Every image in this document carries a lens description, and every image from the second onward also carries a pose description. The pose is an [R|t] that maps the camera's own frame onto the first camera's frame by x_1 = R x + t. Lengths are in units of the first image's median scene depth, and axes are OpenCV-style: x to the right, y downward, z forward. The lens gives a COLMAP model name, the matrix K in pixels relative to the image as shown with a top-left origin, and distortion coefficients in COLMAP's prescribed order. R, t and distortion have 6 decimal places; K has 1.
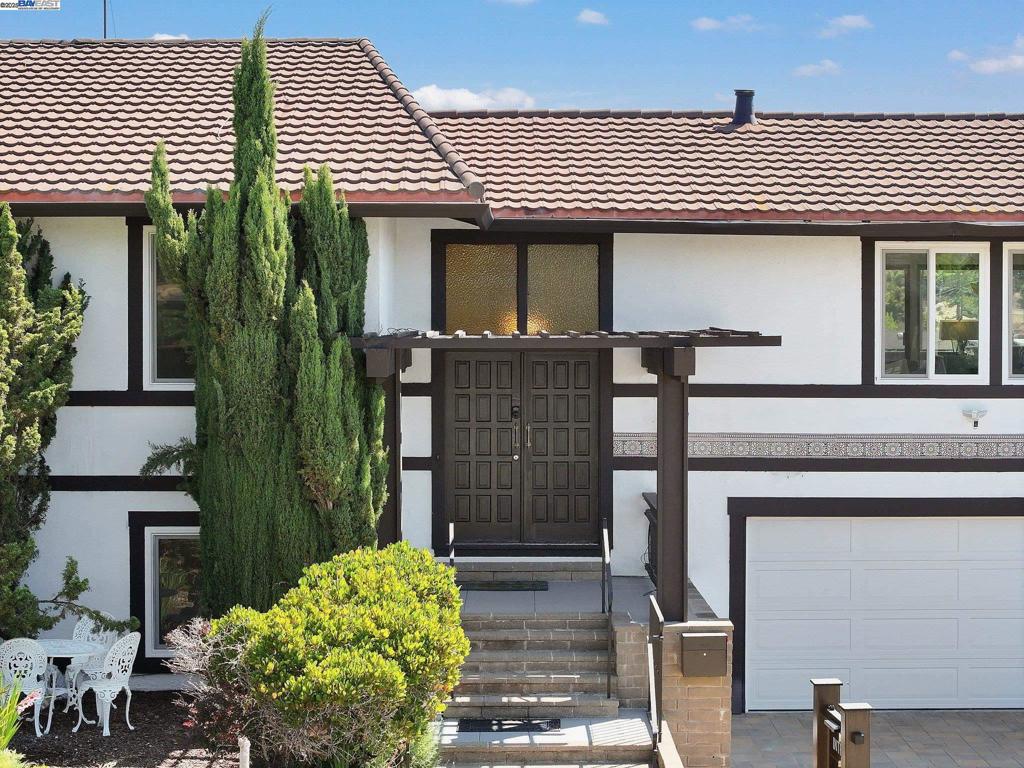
lens RADIAL K [[2115.2, 0, 553.2], [0, 2115.2, 385.5], [0, 0, 1]] dist [-1.897782, 29.130740]
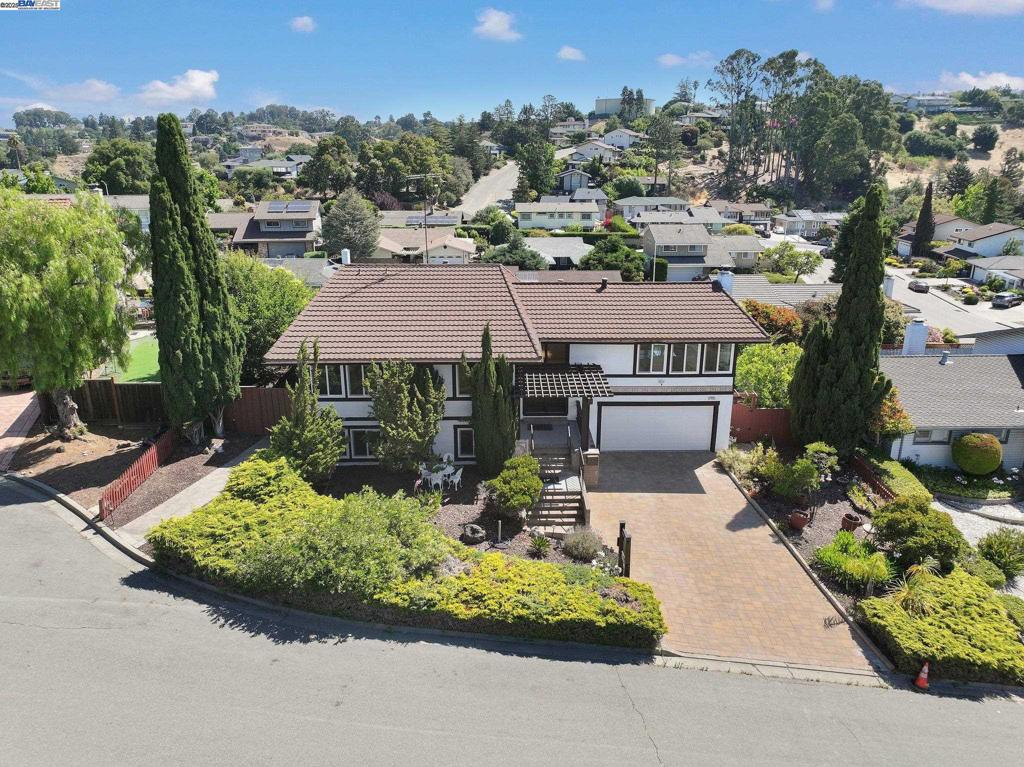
lens RADIAL K [[717.9, 0, 512.0], [0, 717.9, 383.5], [0, 0, 1]] dist [0.006622, 0.006293]
pose [[0.999945, -0.002083, -0.010317, -0.065674], [0.004909, 0.959399, 0.282008, -0.374992], [0.009311, -0.282043, 0.959357, -0.314393]]
